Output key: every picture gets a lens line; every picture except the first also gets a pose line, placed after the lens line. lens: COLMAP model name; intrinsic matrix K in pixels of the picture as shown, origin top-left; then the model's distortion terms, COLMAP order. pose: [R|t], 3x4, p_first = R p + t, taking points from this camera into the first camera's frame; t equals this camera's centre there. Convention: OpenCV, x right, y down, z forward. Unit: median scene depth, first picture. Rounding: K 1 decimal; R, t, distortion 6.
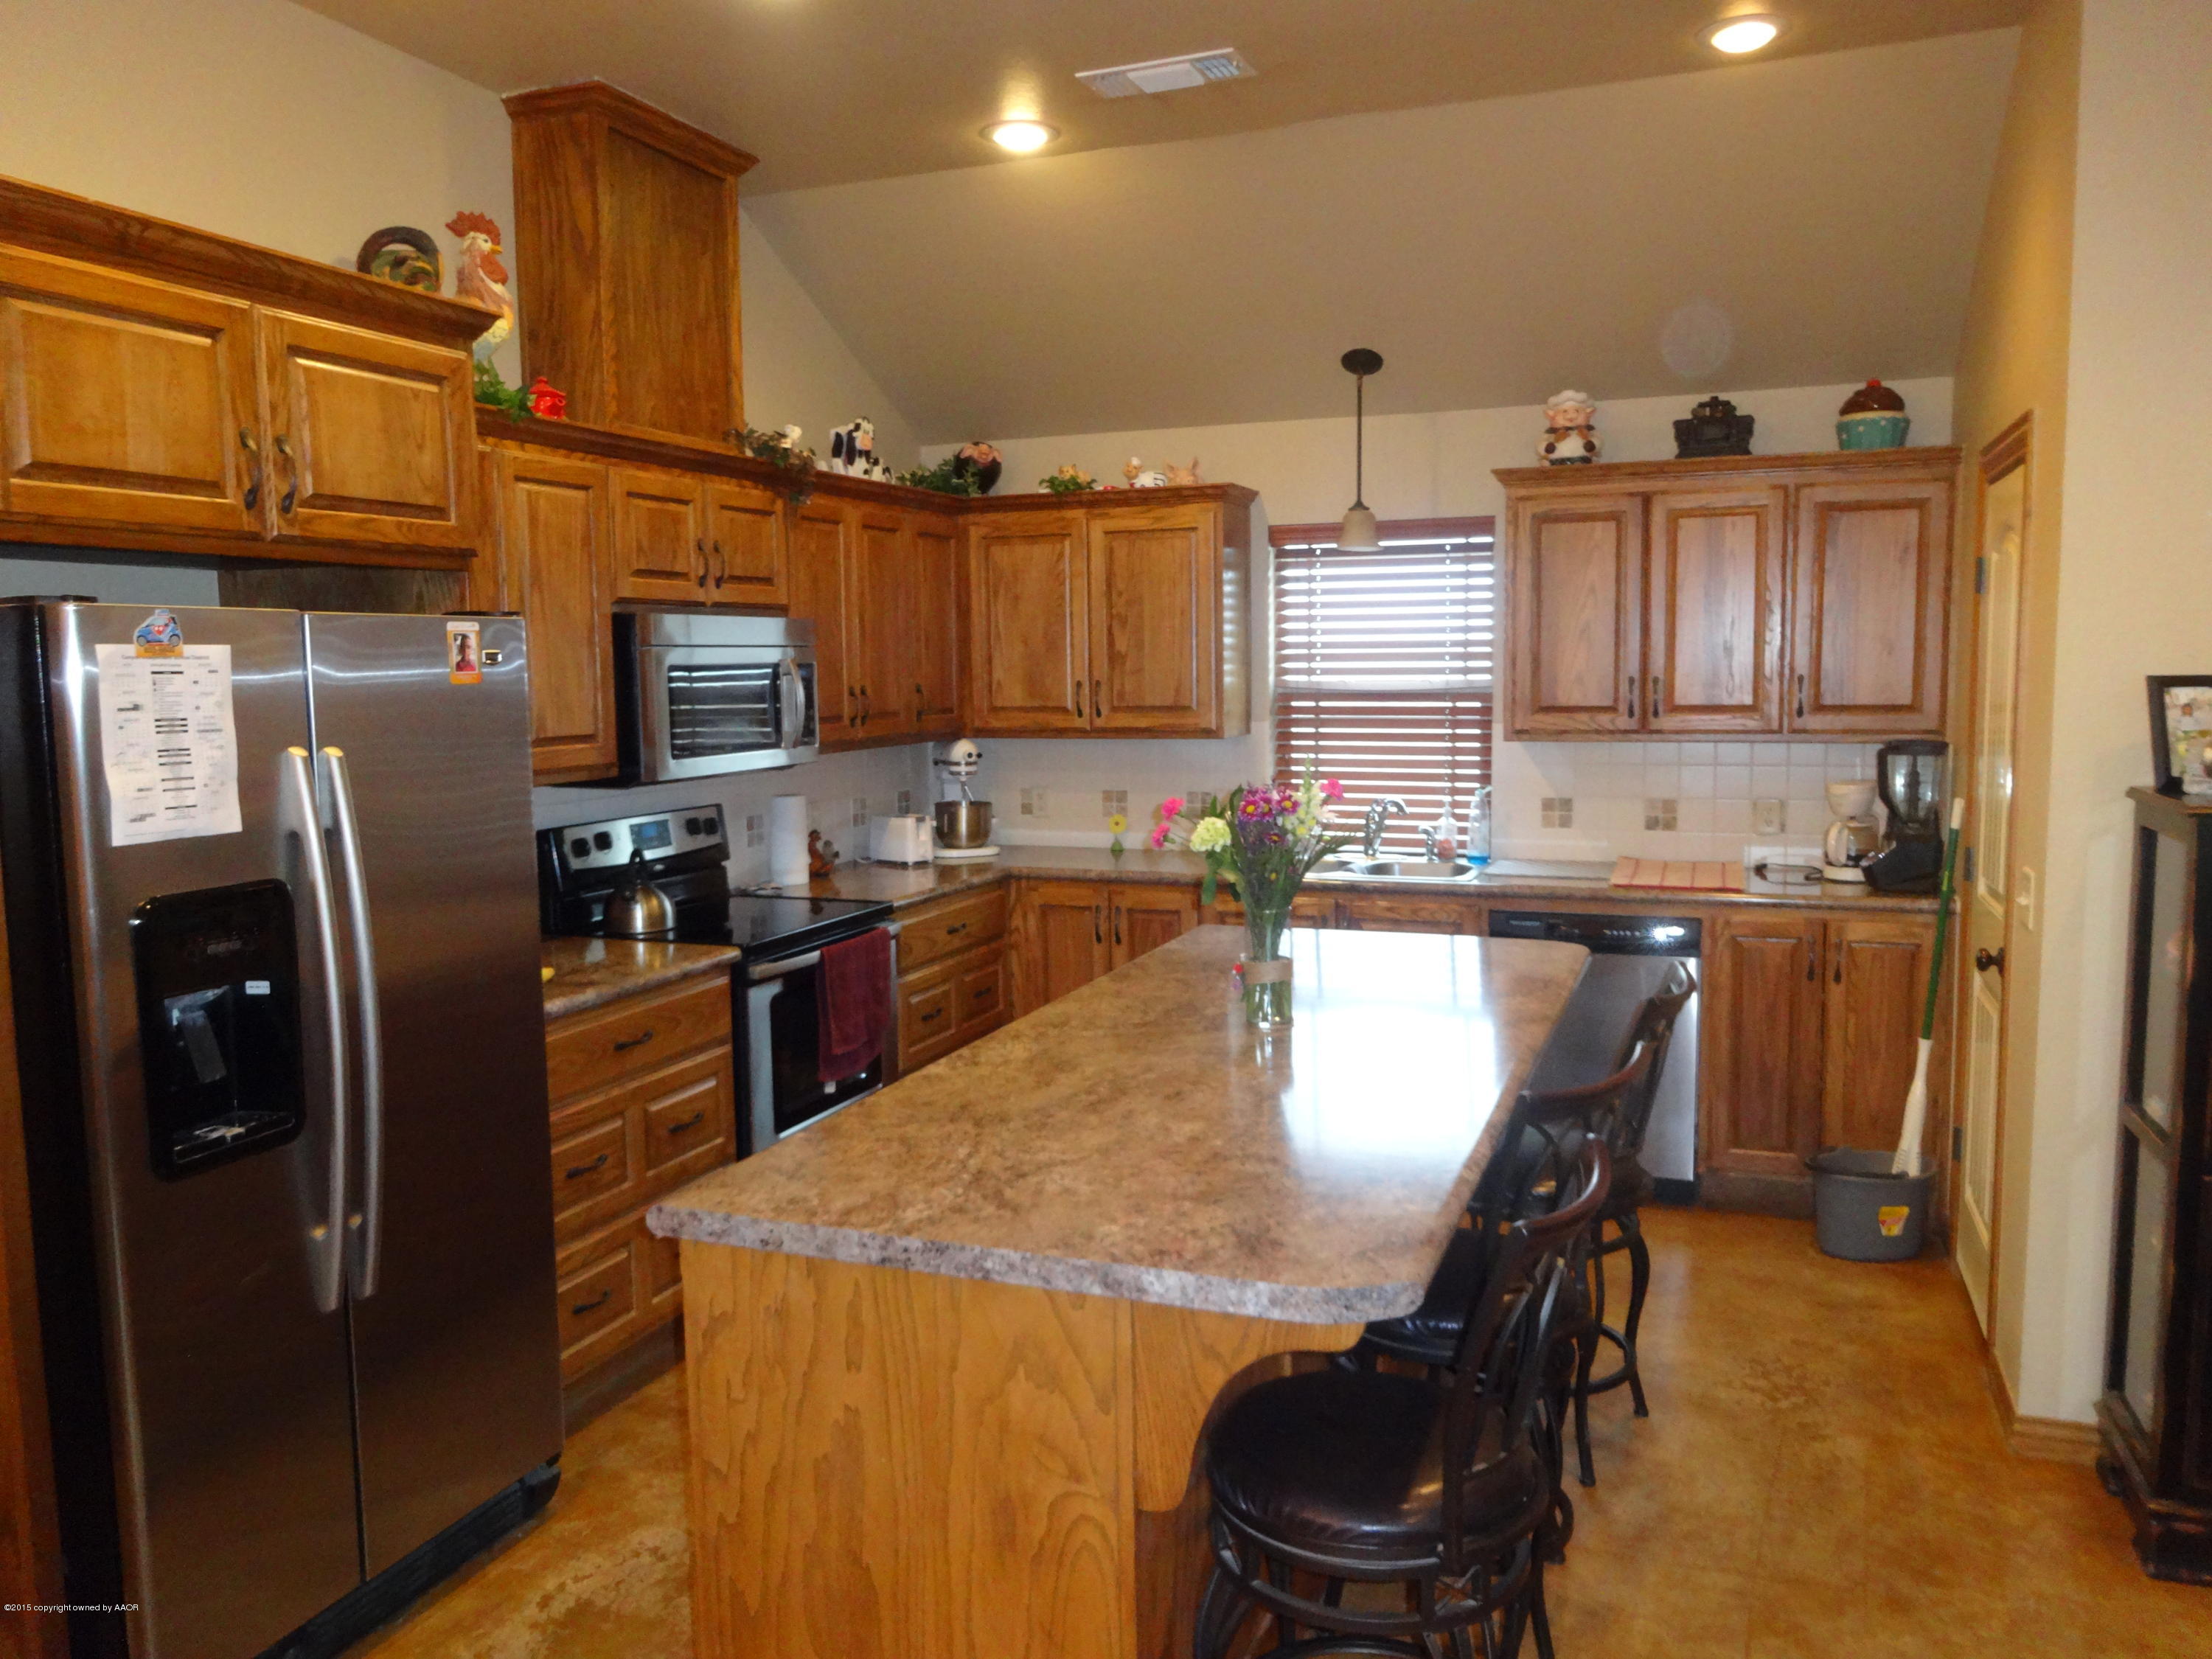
lens RADIAL K [[1629.8, 0, 1106.0], [0, 1629.8, 829.5], [0, 0, 1]] dist [-0.010202, 0.002870]
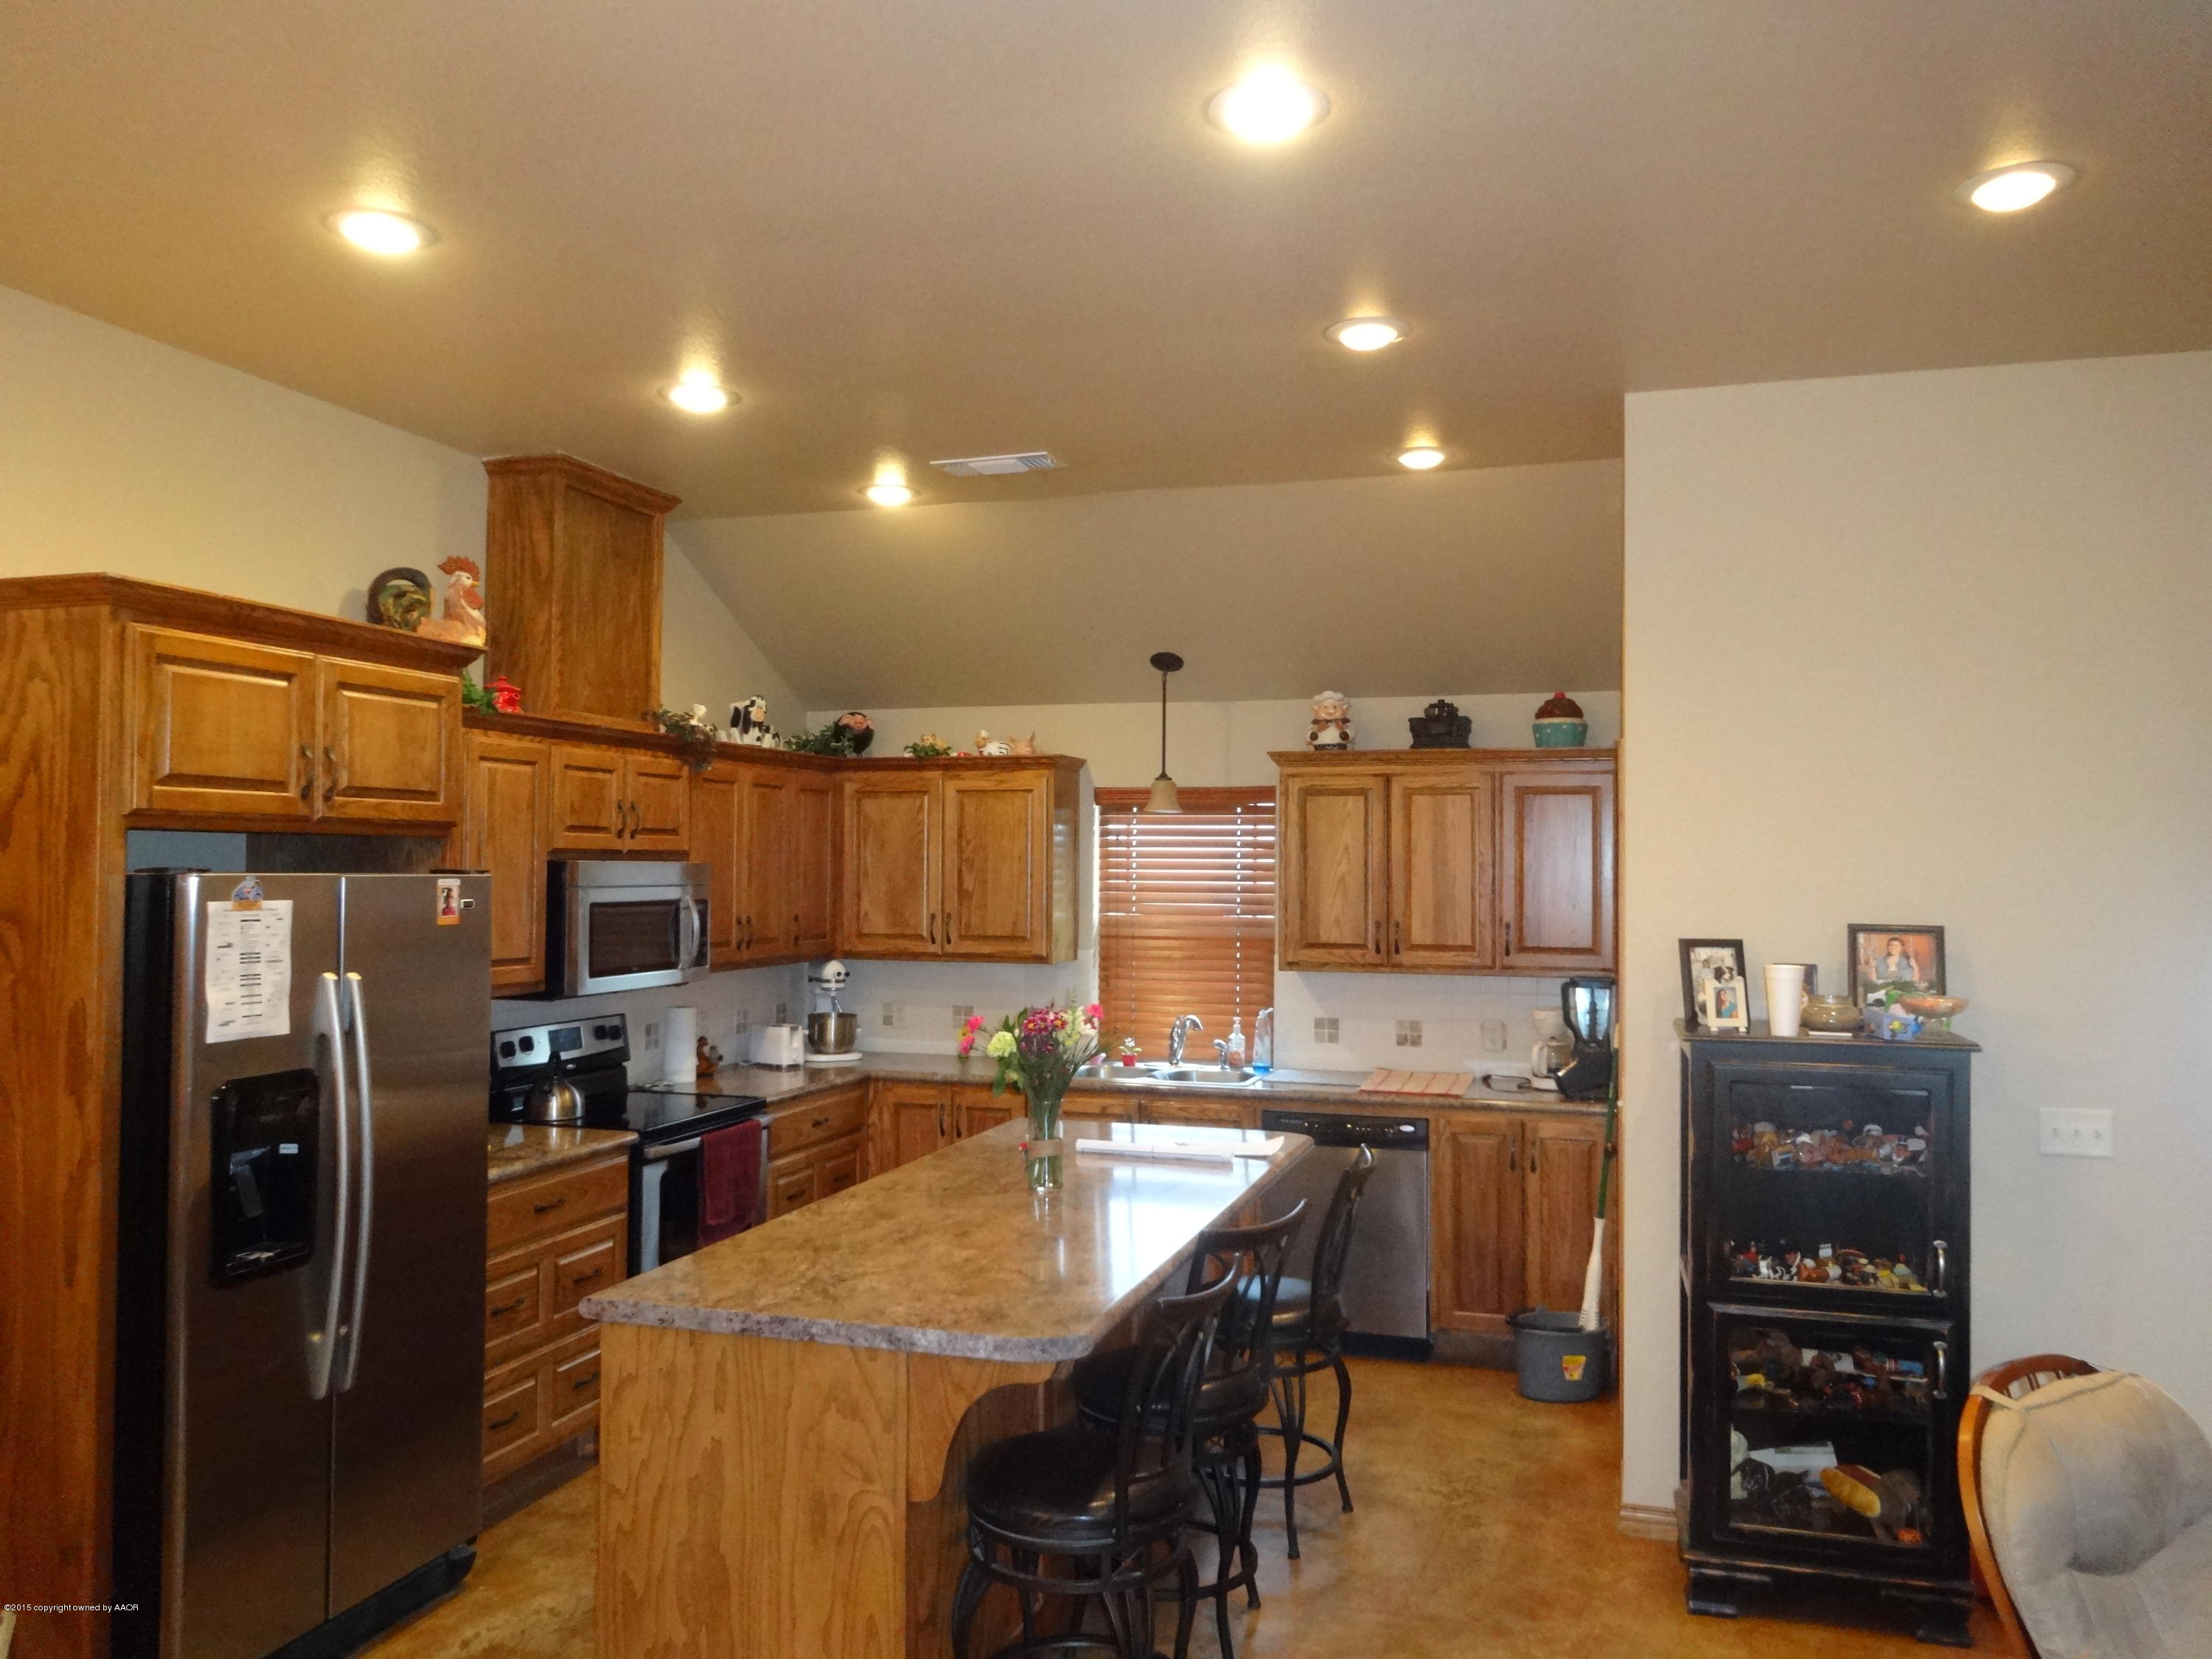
lens RADIAL K [[1629.2, 0, 1105.3], [0, 1629.2, 832.5], [0, 0, 1]] dist [0.000537, -0.002741]
pose [[0.997669, 0.021460, 0.064784, 0.037665], [-0.013144, 0.991924, -0.126152, -0.001507], [-0.066968, 0.125006, 0.989893, -0.237798]]
